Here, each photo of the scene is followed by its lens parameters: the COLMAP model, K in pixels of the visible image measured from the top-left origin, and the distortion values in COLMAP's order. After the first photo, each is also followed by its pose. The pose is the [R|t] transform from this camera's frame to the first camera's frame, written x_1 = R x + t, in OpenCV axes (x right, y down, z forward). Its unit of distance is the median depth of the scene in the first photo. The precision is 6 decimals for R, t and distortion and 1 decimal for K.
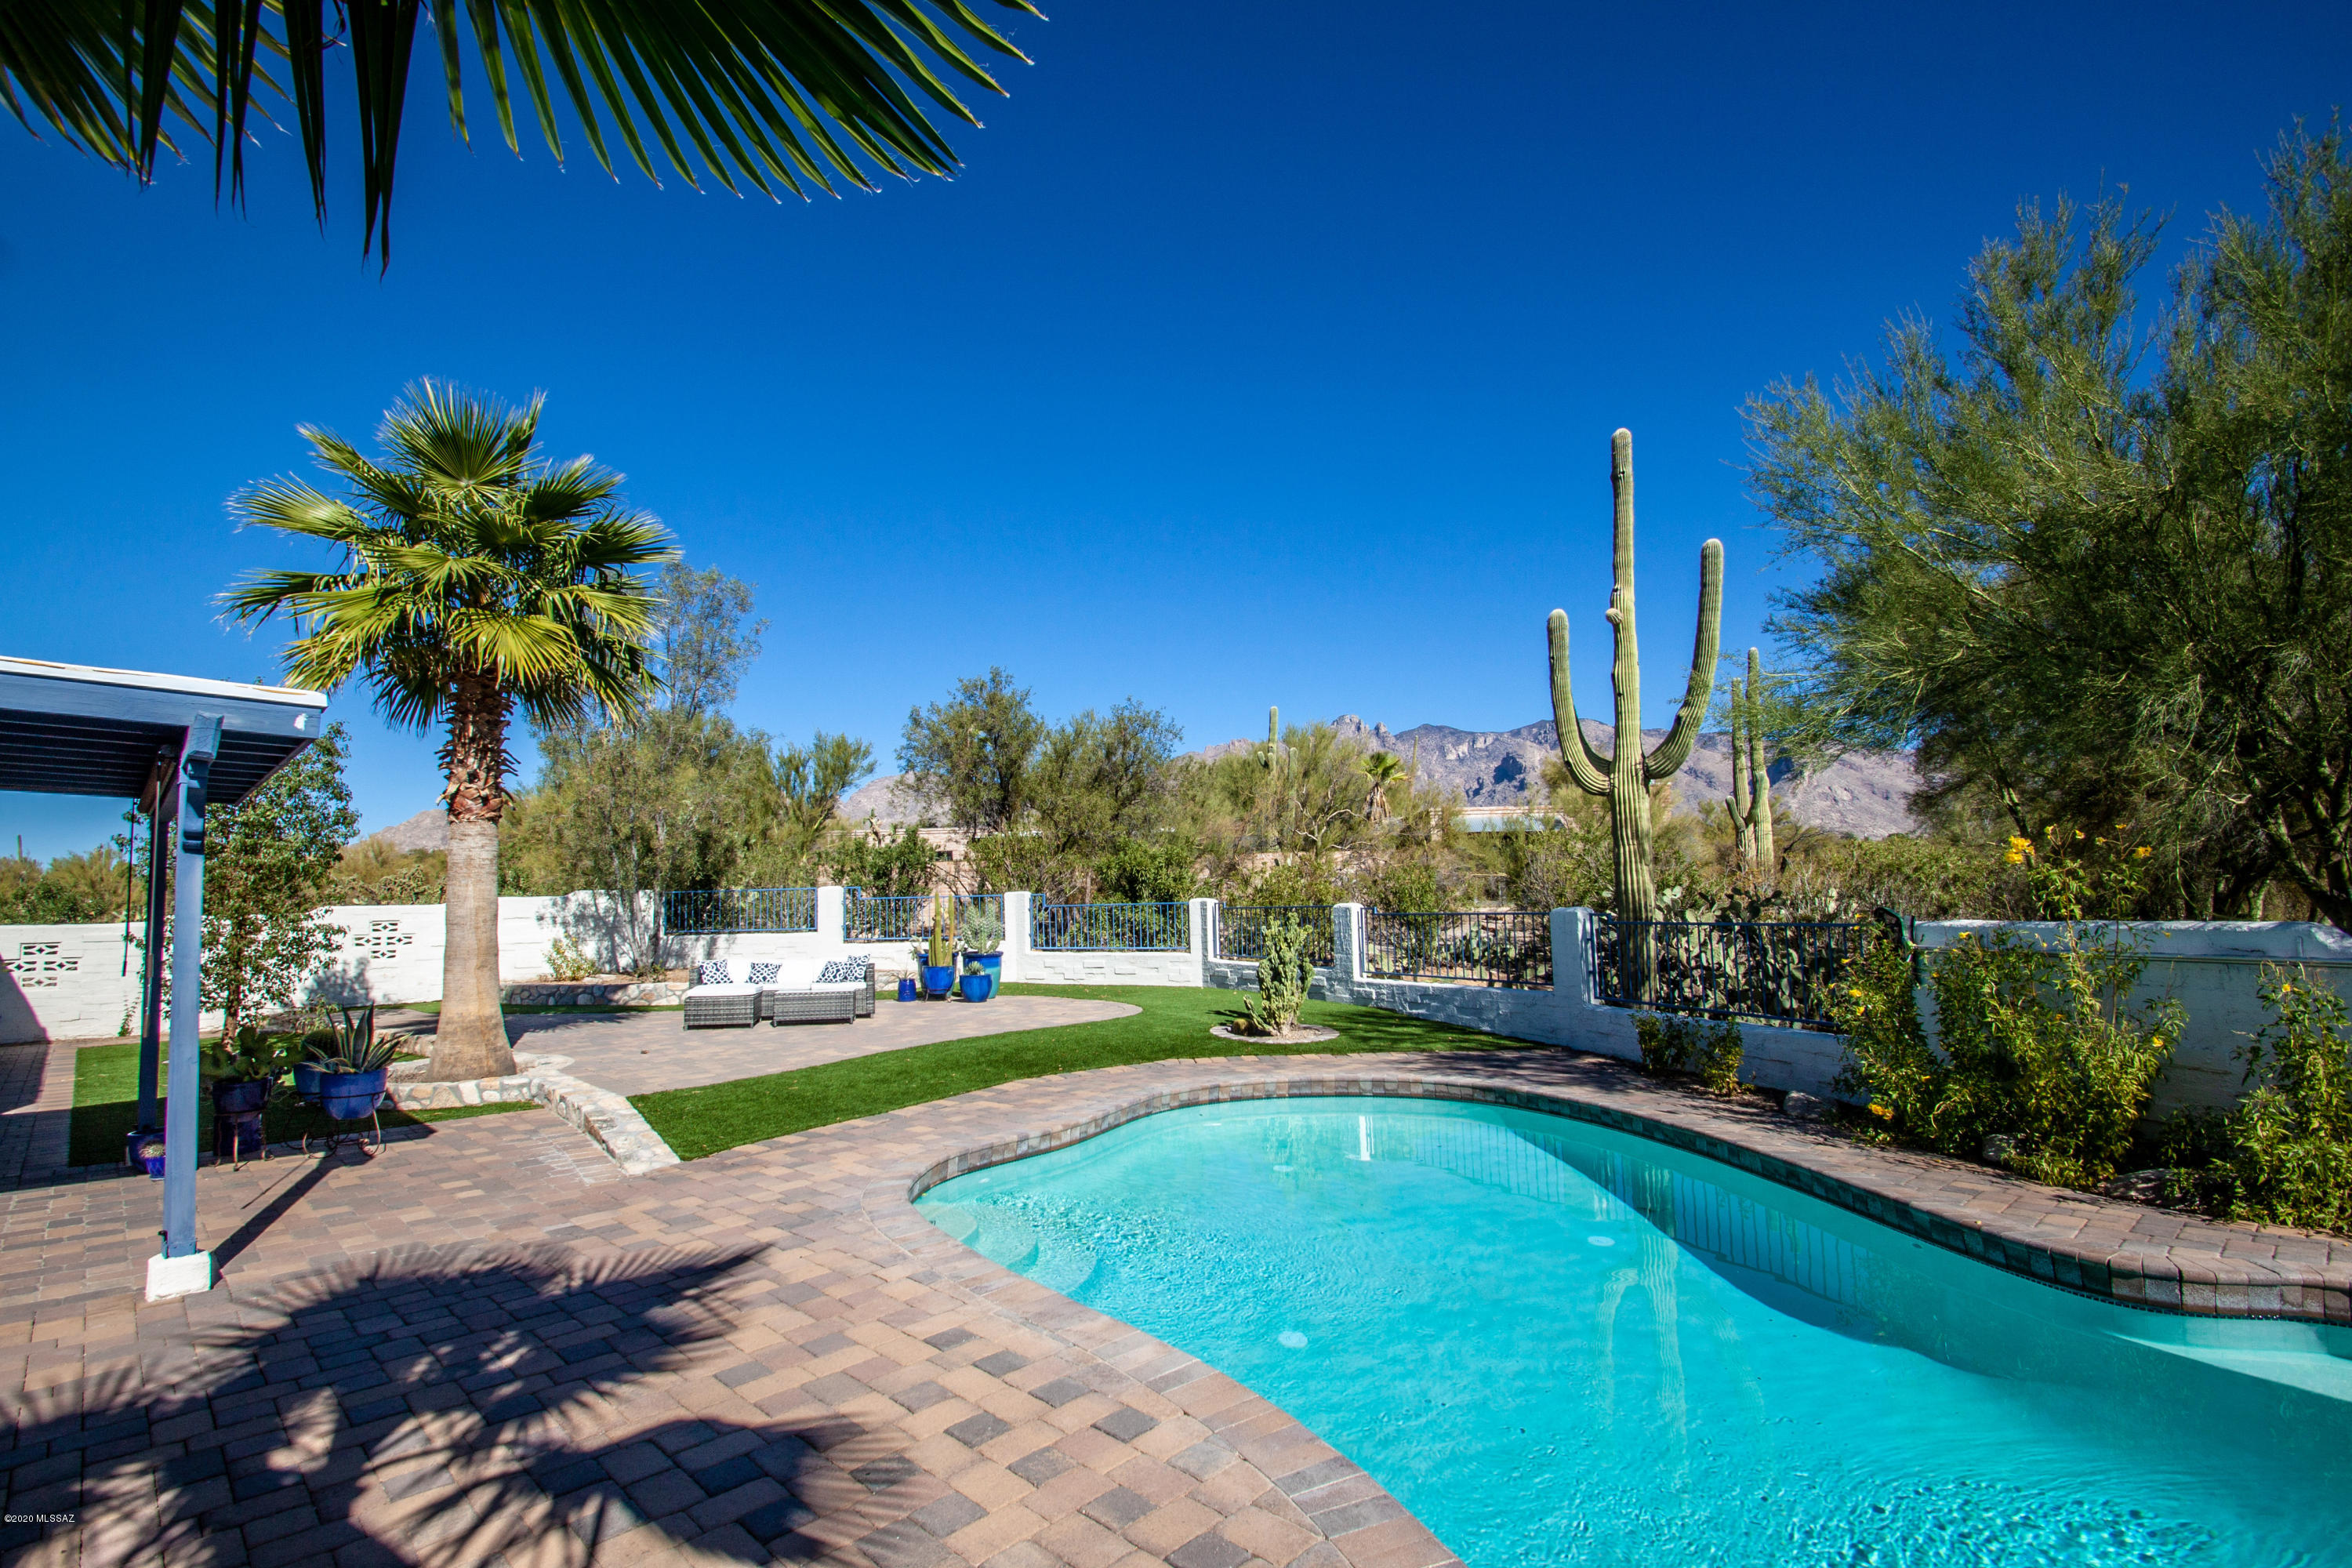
lens RADIAL K [[1079.0, 0, 1150.8], [0, 1079.0, 819.1], [0, 0, 1]] dist [0.013992, -0.017799]
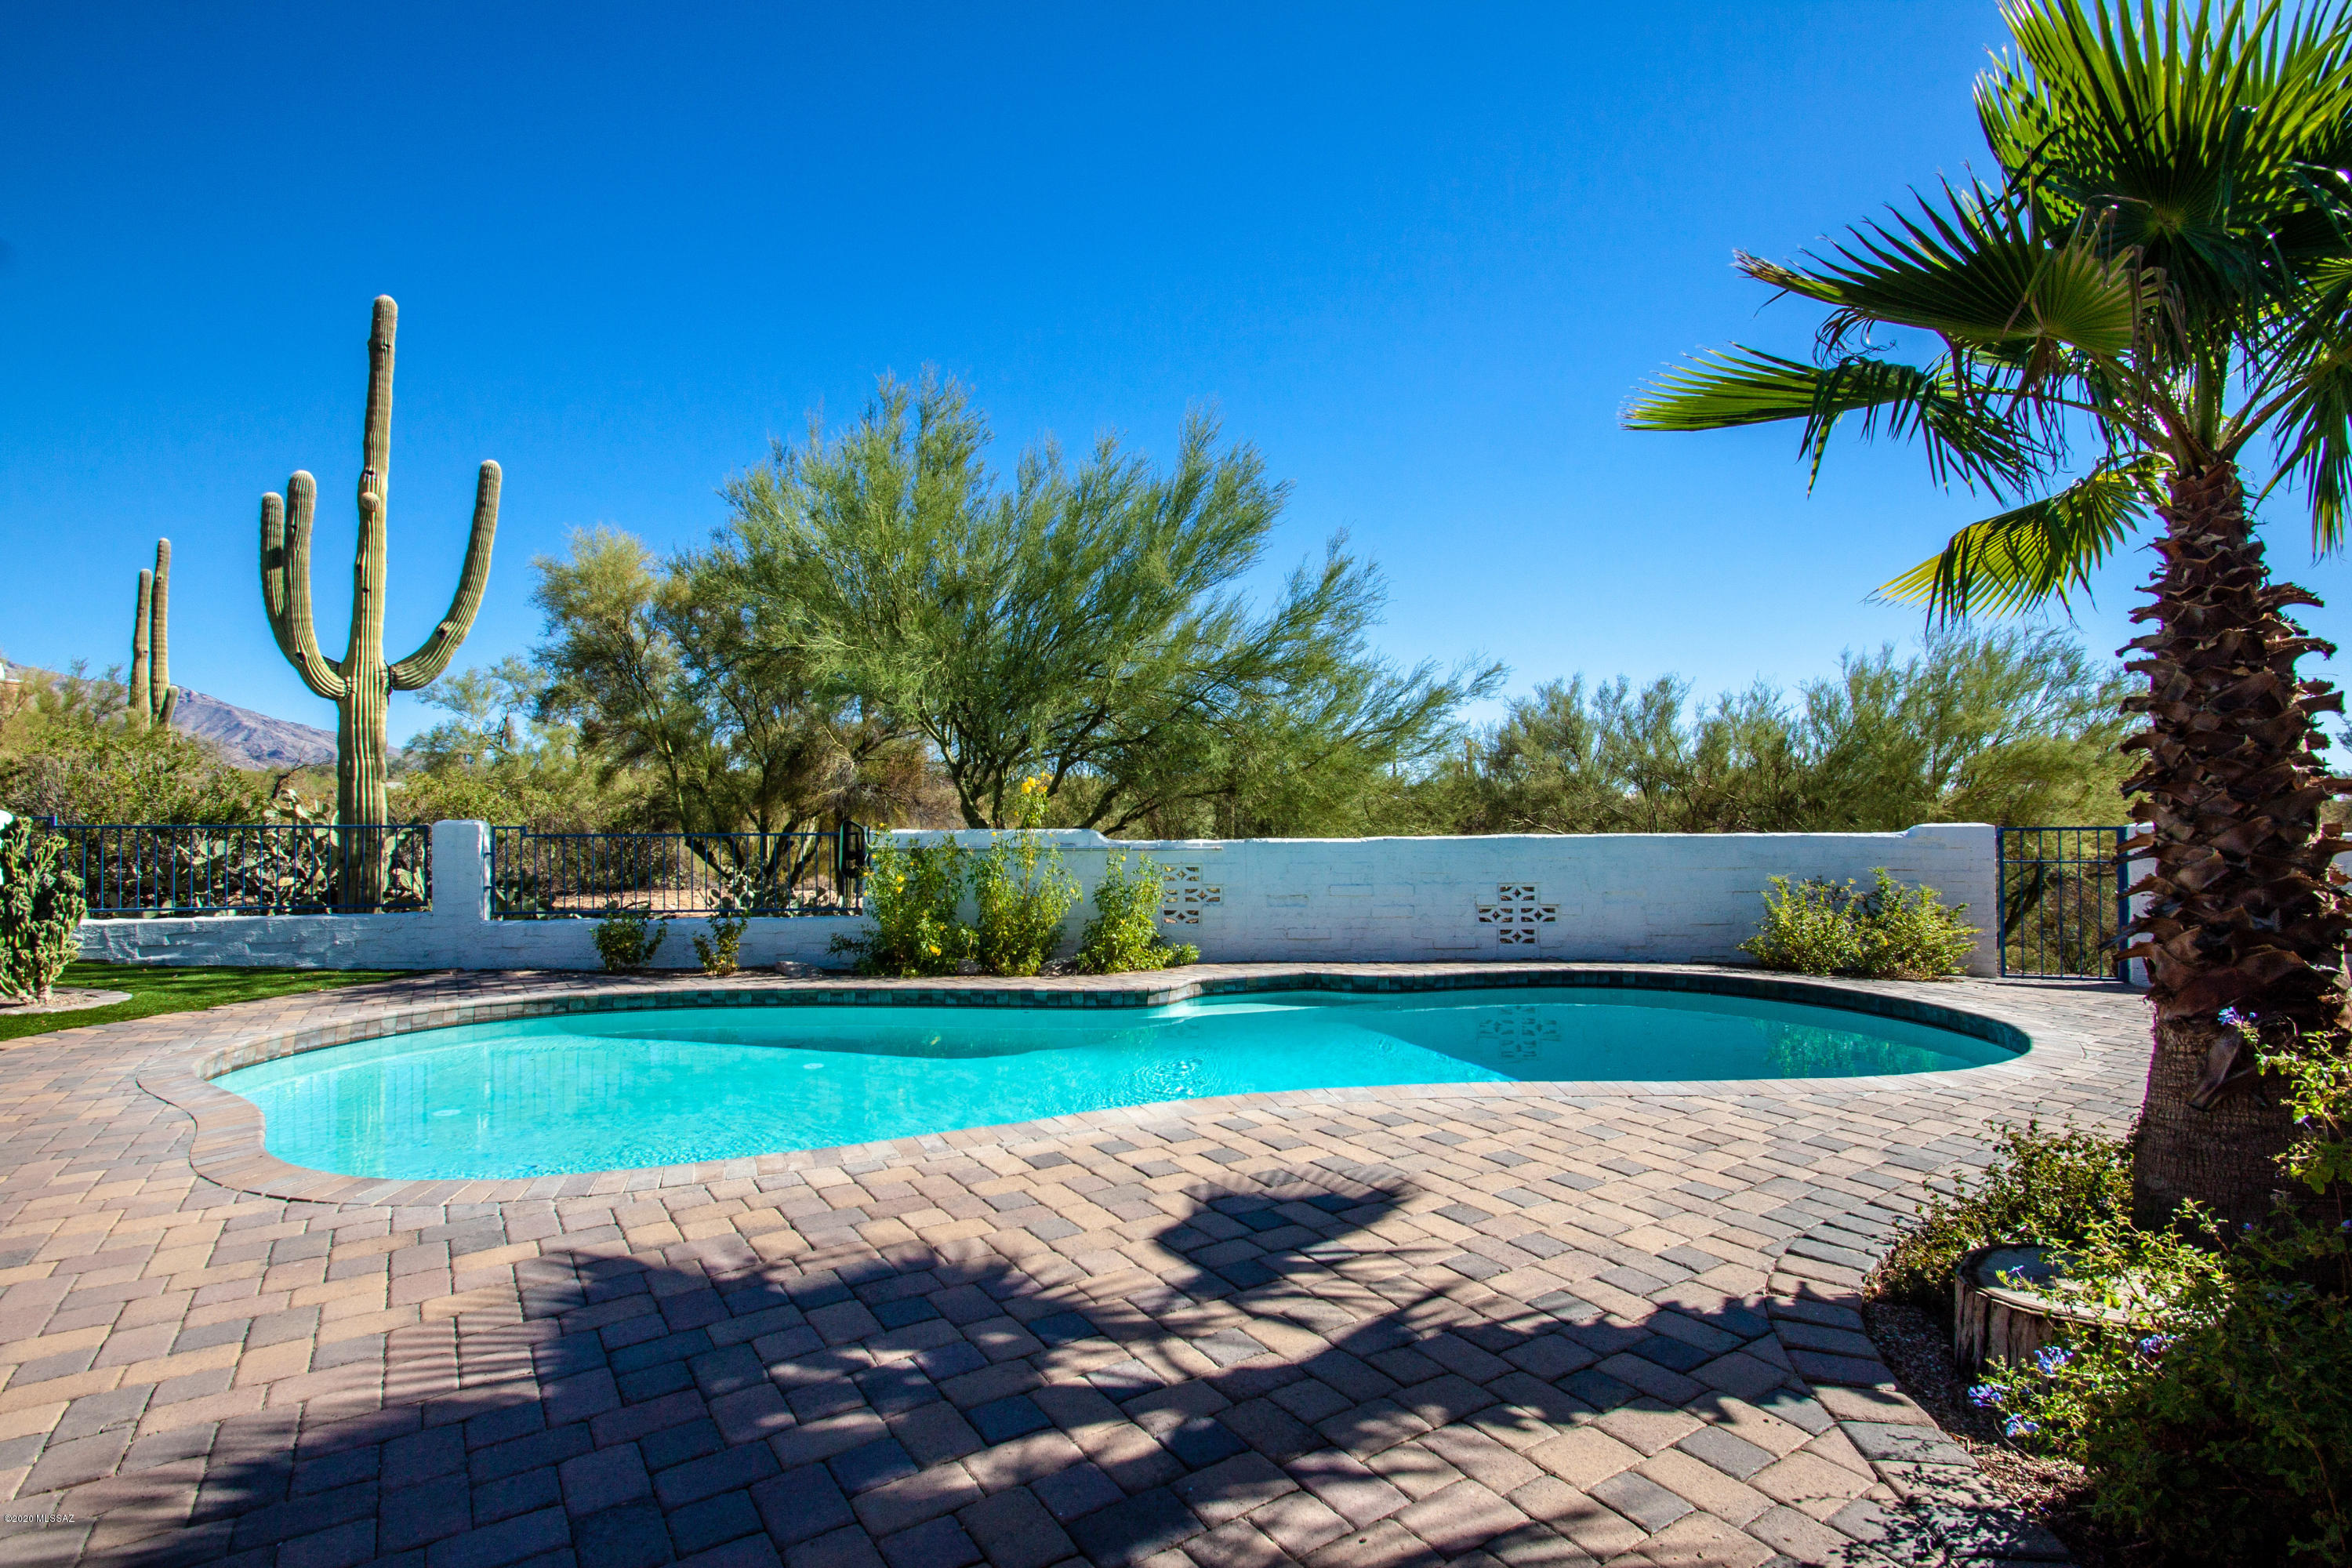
lens RADIAL K [[1079.0, 0, 1150.8], [0, 1079.0, 819.1], [0, 0, 1]] dist [0.013992, -0.017799]
pose [[0.197109, 0.033205, 0.979819, -1.232463], [-0.079722, 0.996659, -0.017739, 0.151251], [-0.977135, -0.074617, 0.199098, 0.706960]]
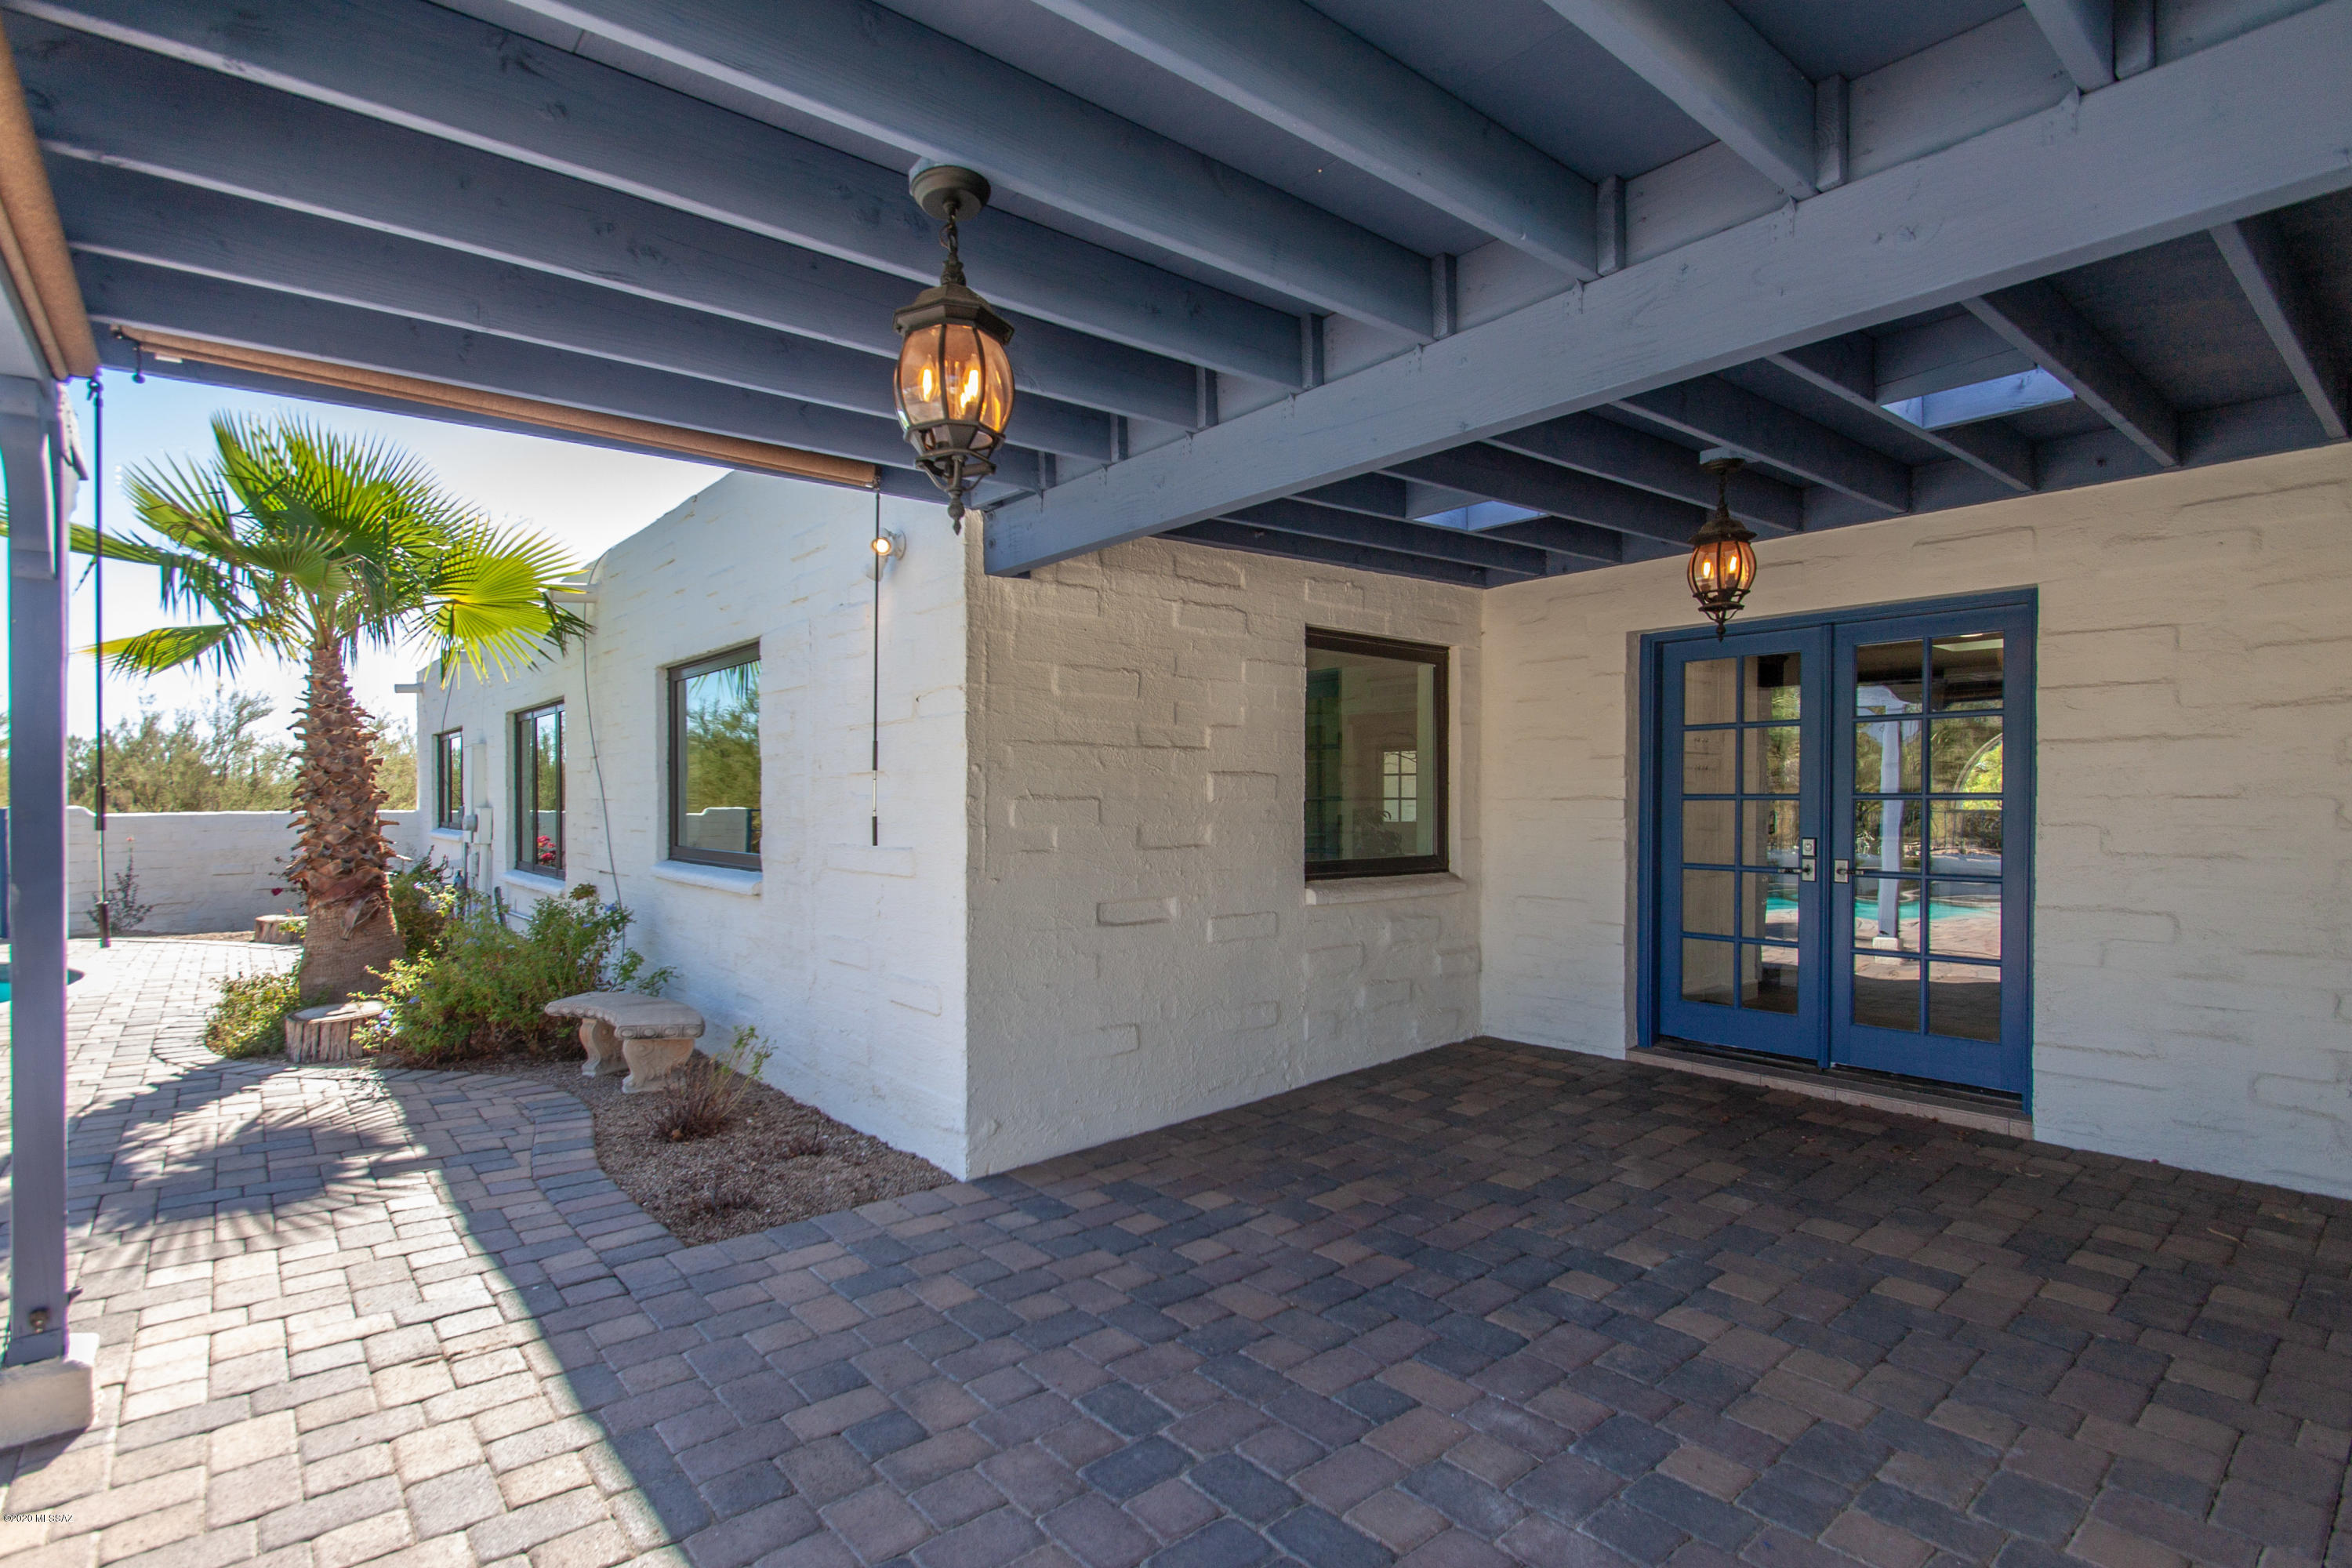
lens RADIAL K [[1112.8, 0, 1170.1], [0, 1112.8, 813.4], [0, 0, 1]] dist [0.001772, 0.000278]
pose [[-0.995780, 0.025977, 0.088023, -1.899903], [0.020021, 0.997492, -0.067886, 0.240904], [-0.089566, -0.065837, -0.993802, 1.954269]]
